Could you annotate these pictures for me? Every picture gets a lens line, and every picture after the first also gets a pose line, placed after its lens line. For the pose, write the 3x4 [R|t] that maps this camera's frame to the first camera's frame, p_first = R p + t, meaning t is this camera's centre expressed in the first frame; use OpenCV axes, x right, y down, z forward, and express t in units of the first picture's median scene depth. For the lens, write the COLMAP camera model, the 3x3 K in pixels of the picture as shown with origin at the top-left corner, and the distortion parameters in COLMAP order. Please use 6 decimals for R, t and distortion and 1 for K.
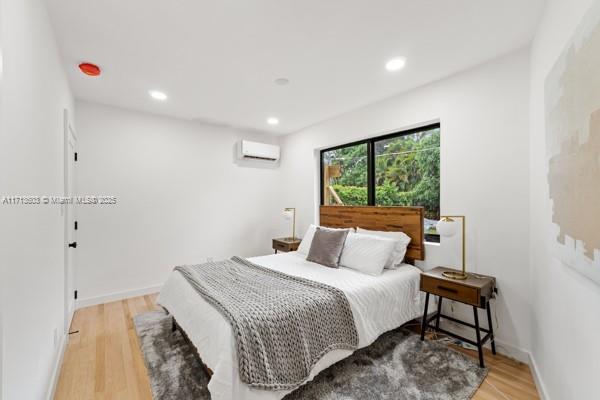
lens RADIAL K [[263.3, 0, 300.0], [0, 263.3, 200.0], [0, 0, 1]] dist [0.000154, 0.000017]
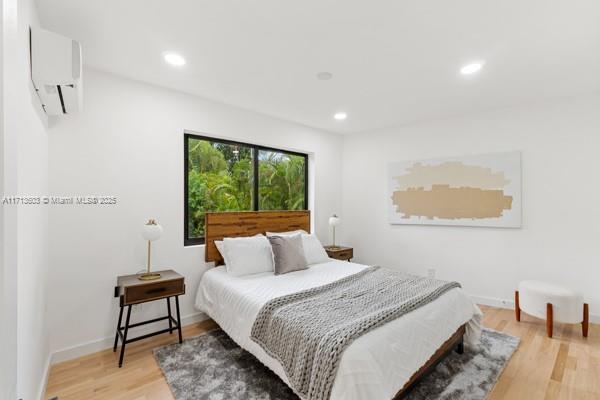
lens RADIAL K [[252.1, 0, 300.0], [0, 252.1, 200.0], [0, 0, 1]] dist [0.000199, 0.000187]
pose [[-0.055137, 0.008699, 0.998441, -0.743609], [-0.009514, 0.999912, -0.009237, -0.012505], [-0.998433, -0.010009, -0.055049, 0.905555]]
